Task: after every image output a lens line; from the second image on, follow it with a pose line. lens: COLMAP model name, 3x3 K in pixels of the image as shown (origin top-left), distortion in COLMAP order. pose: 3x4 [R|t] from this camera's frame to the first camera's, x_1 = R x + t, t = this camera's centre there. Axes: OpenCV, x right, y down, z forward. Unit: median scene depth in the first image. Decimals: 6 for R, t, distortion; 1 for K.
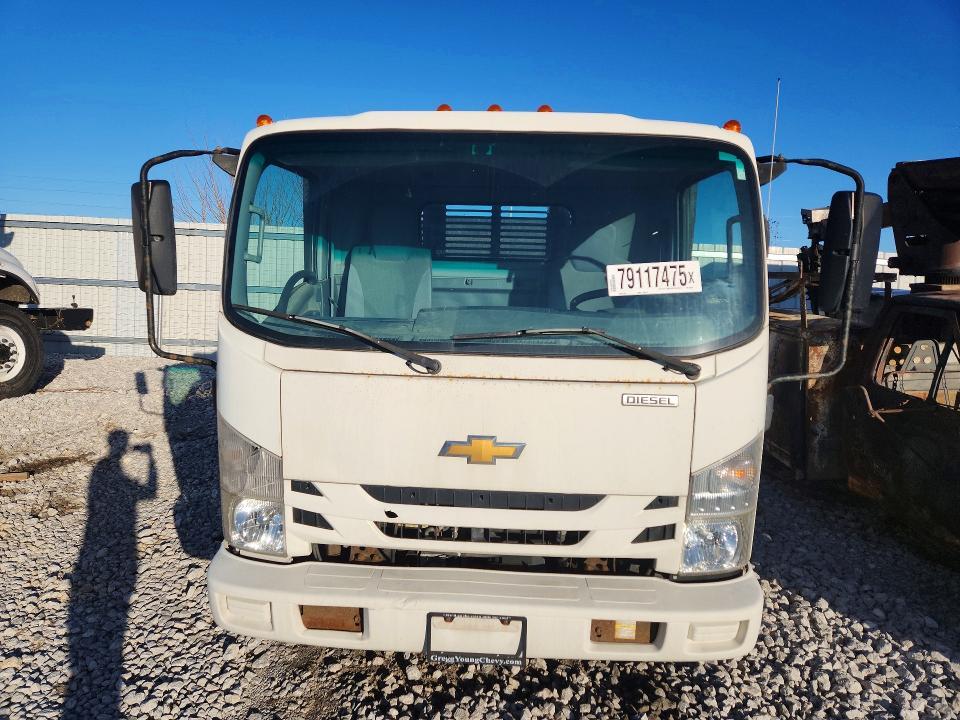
lens RADIAL K [[661.2, 0, 478.8], [0, 661.2, 358.7], [0, 0, 1]] dist [0.054569, -0.000413]
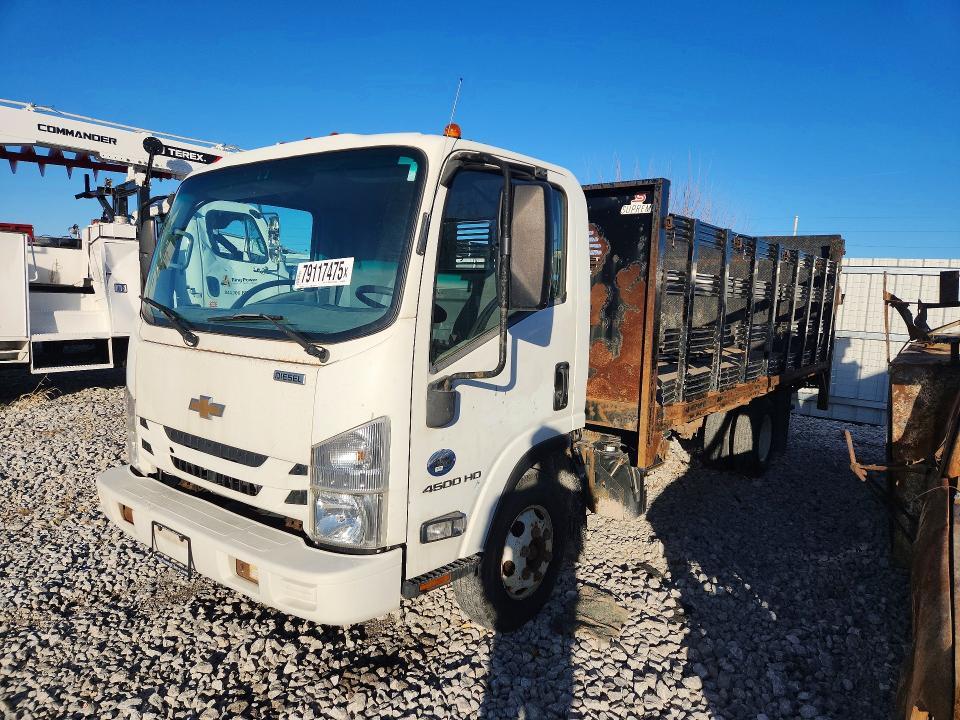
lens RADIAL K [[661.2, 0, 477.8], [0, 661.2, 362.1], [0, 0, 1]] dist [0.054569, -0.000413]
pose [[0.811750, 0.060828, -0.580829, 1.146250], [-0.089697, 0.995746, -0.021077, 0.029994], [0.577076, 0.069208, 0.813753, 0.240443]]
